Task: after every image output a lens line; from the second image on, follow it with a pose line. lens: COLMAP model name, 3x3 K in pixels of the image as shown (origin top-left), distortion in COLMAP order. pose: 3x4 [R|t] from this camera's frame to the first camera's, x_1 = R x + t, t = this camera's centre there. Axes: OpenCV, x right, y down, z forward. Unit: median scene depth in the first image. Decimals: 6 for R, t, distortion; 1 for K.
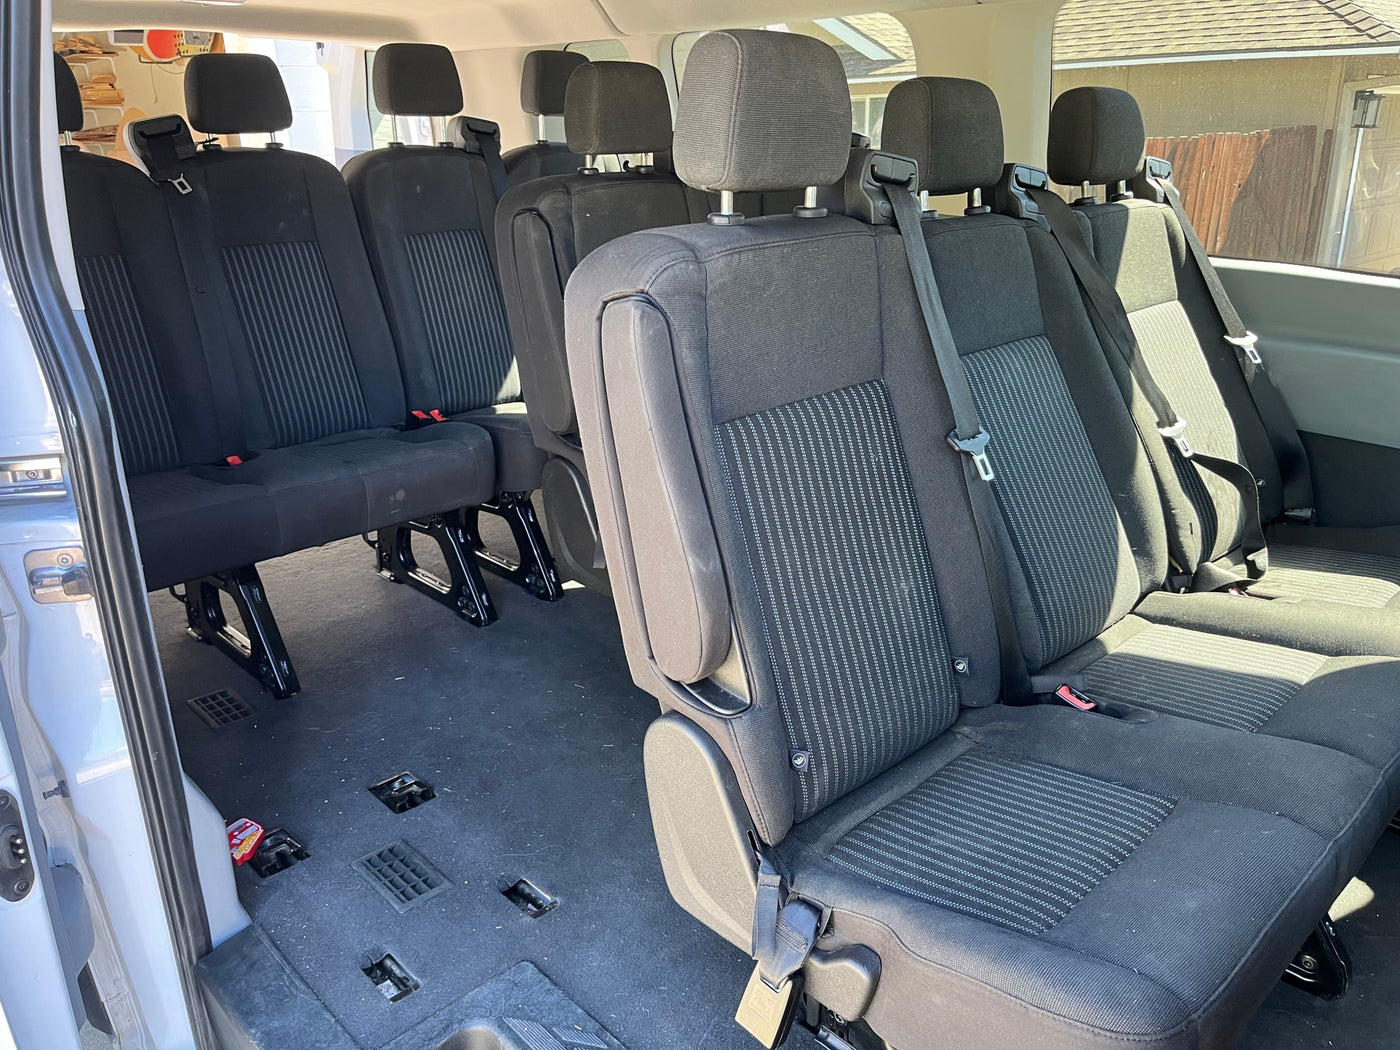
lens RADIAL K [[1084.2, 0, 700.0], [0, 1084.2, 525.0], [0, 0, 1]] dist [0.000566, -0.005834]
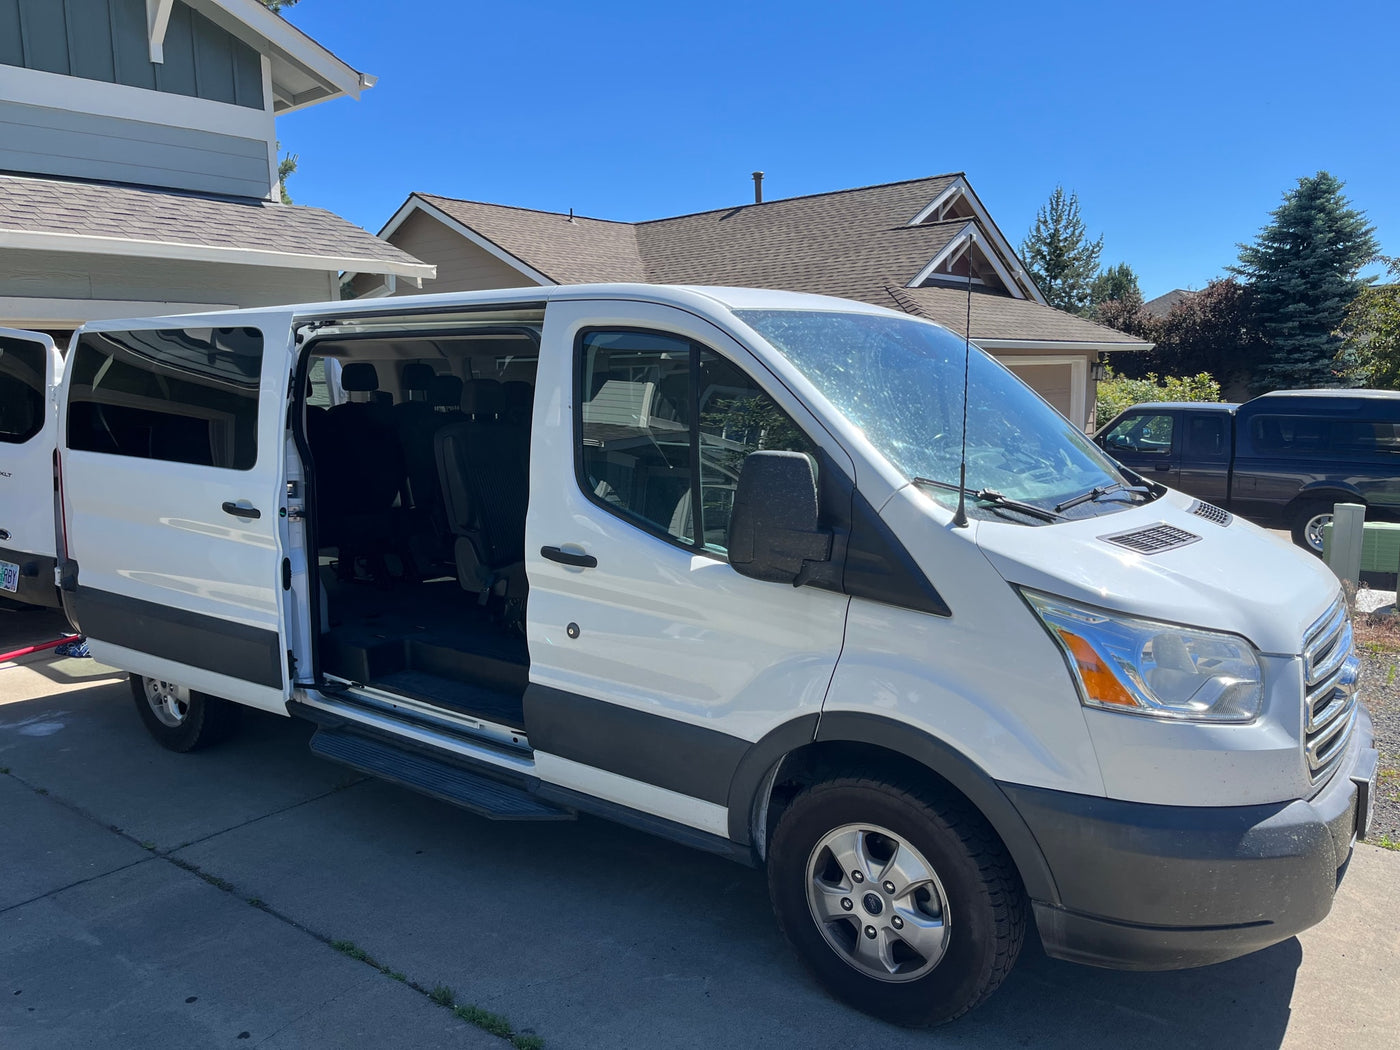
lens RADIAL K [[1084.2, 0, 700.0], [0, 1084.2, 525.0], [0, 0, 1]] dist [0.000566, -0.005834]
pose [[0.987036, -0.026231, 0.158341, 0.099173], [0.060551, 0.974511, -0.216013, 0.491663], [-0.148639, 0.222801, 0.963466, -1.404041]]
